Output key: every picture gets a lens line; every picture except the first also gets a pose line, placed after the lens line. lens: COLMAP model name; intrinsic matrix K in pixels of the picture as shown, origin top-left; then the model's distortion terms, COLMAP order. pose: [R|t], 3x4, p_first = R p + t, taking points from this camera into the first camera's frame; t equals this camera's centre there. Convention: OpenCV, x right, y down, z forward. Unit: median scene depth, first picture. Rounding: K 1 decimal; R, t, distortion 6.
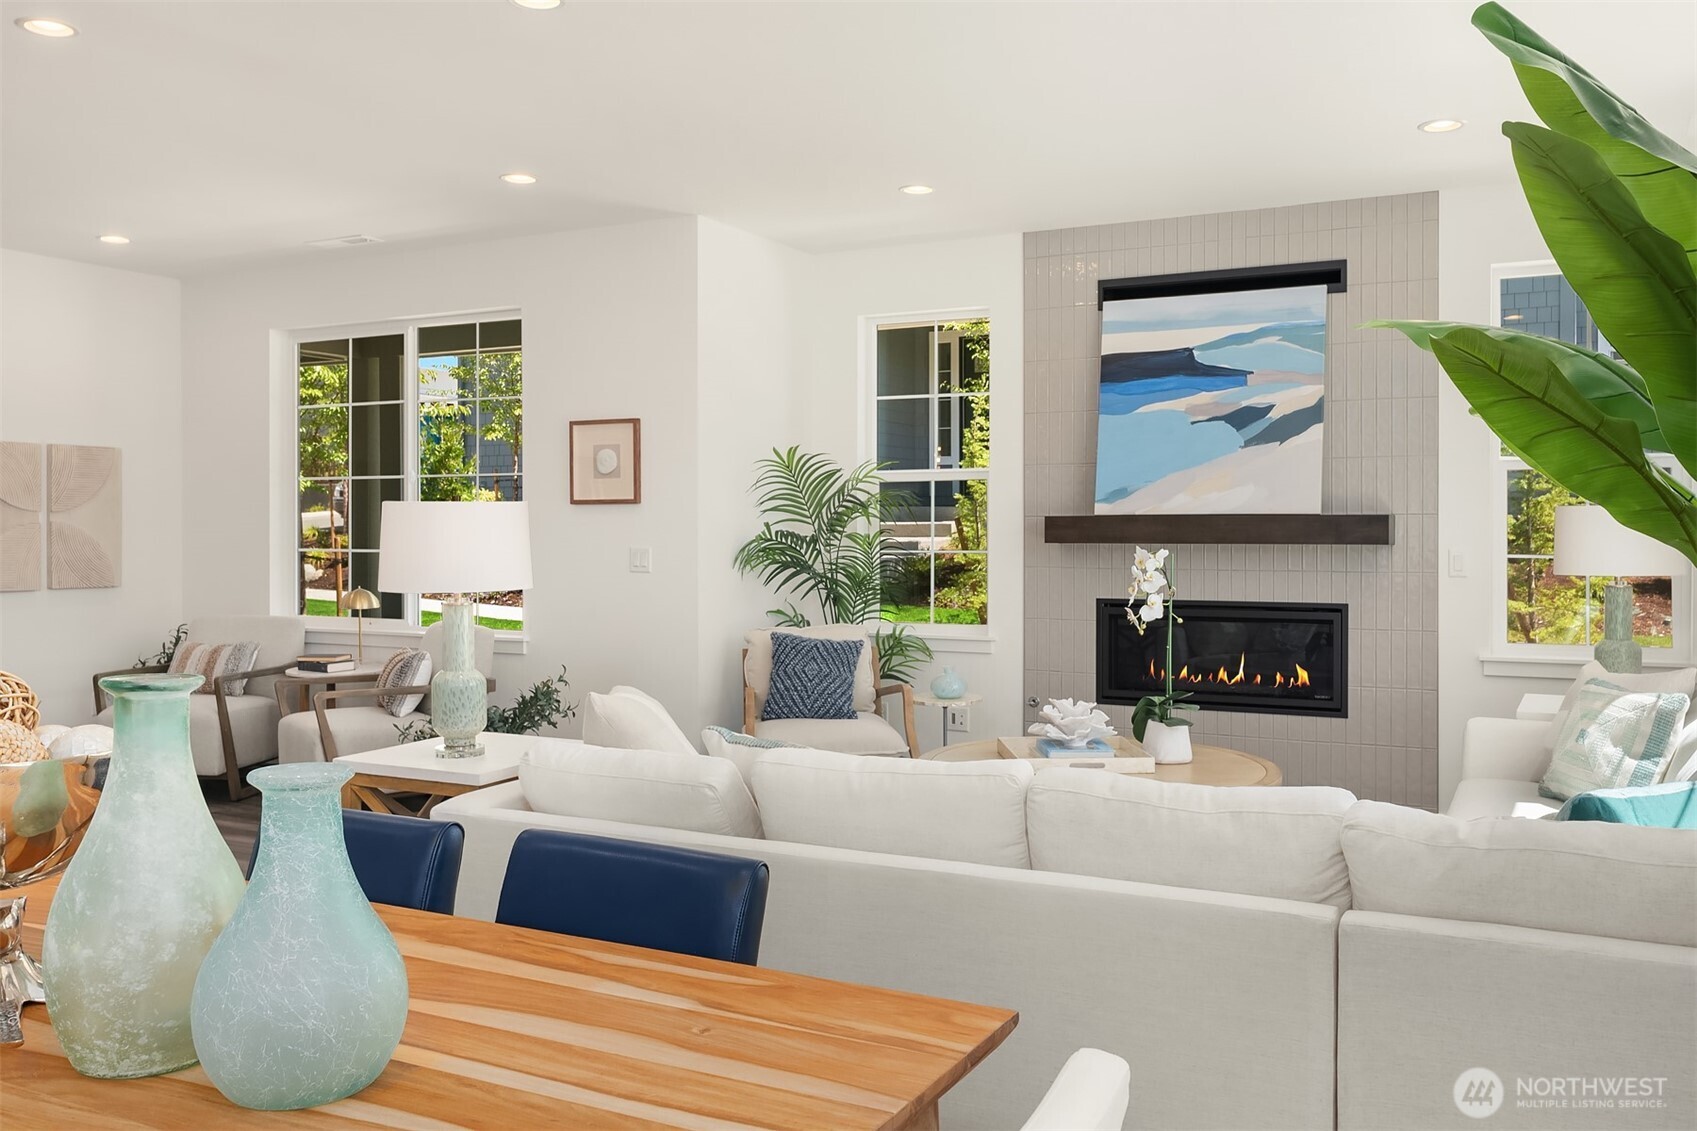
lens RADIAL K [[1401.0, 0, 849.4], [0, 1401.0, 542.8], [0, 0, 1]] dist [0.004529, -0.000757]
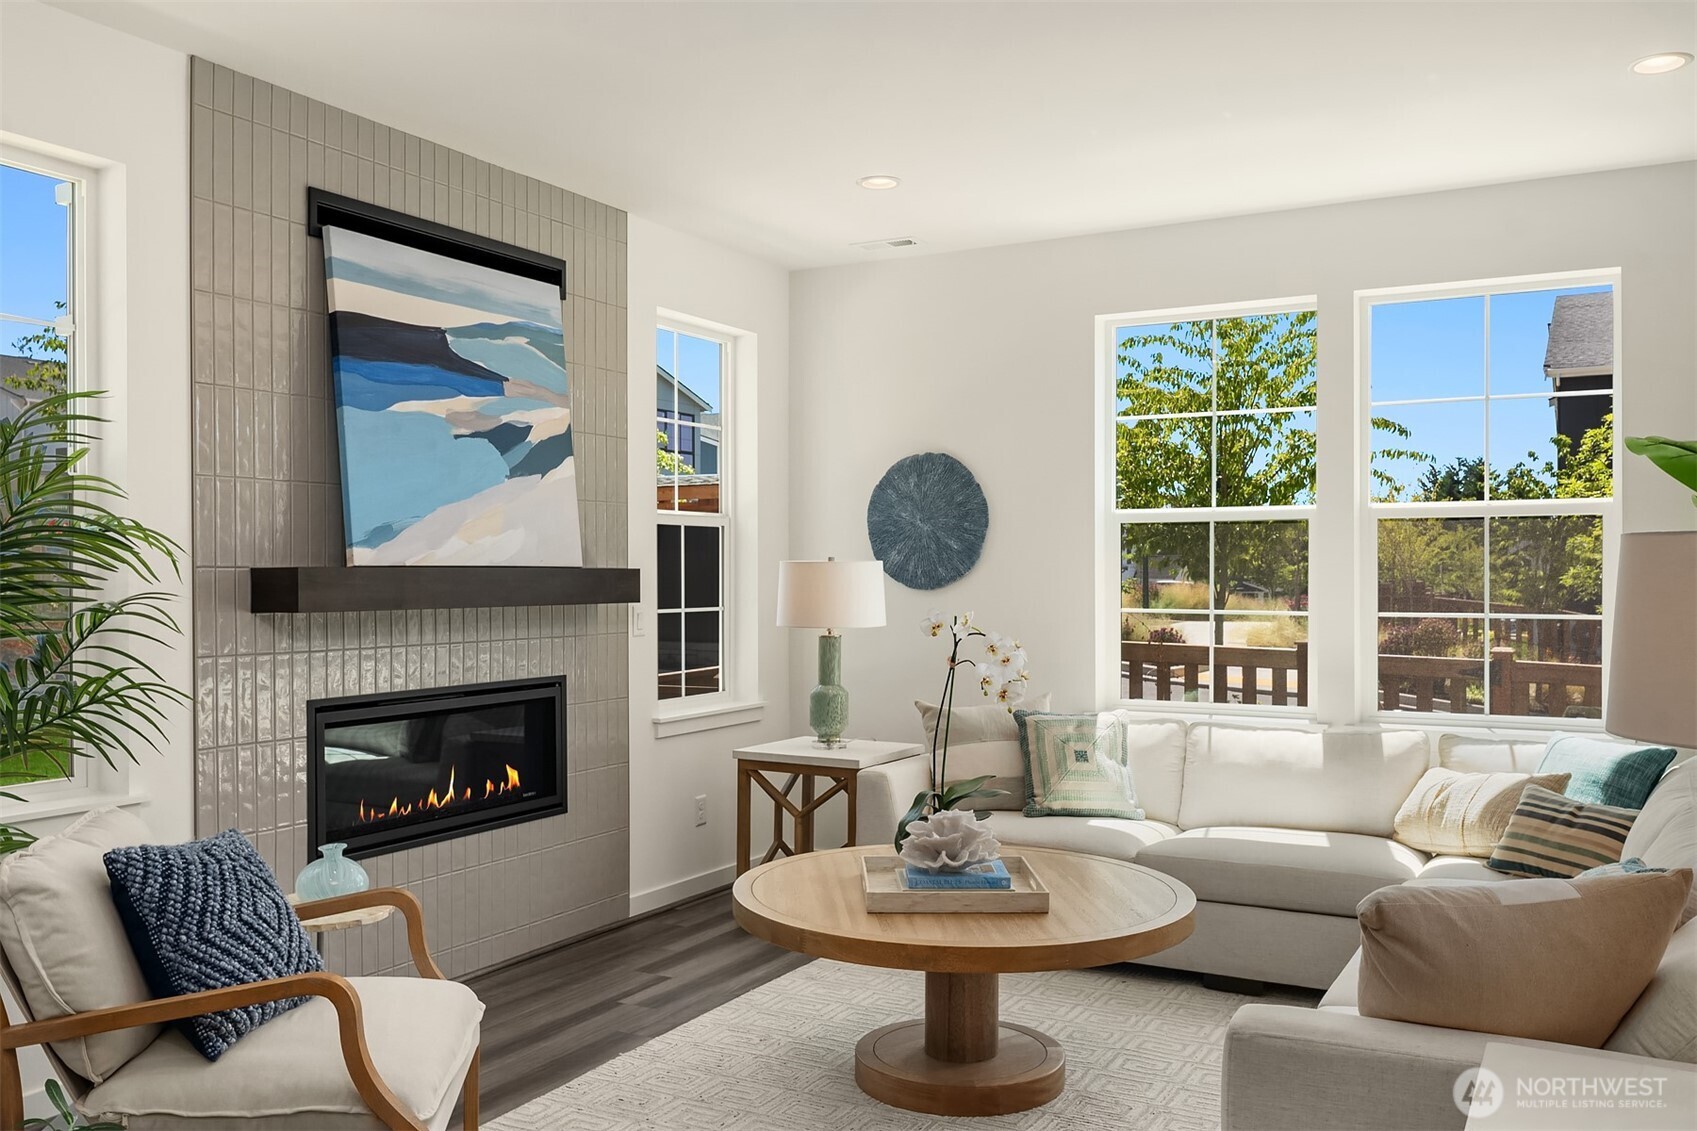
lens RADIAL K [[1407.3, 0, 856.9], [0, 1407.3, 578.8], [0, 0, 1]] dist [0.001835, -0.006597]
pose [[0.023322, -0.000853, 0.999728, -0.438965], [0.015295, 0.999883, 0.000497, -0.010818], [-0.999611, 0.015279, 0.023332, 0.748526]]
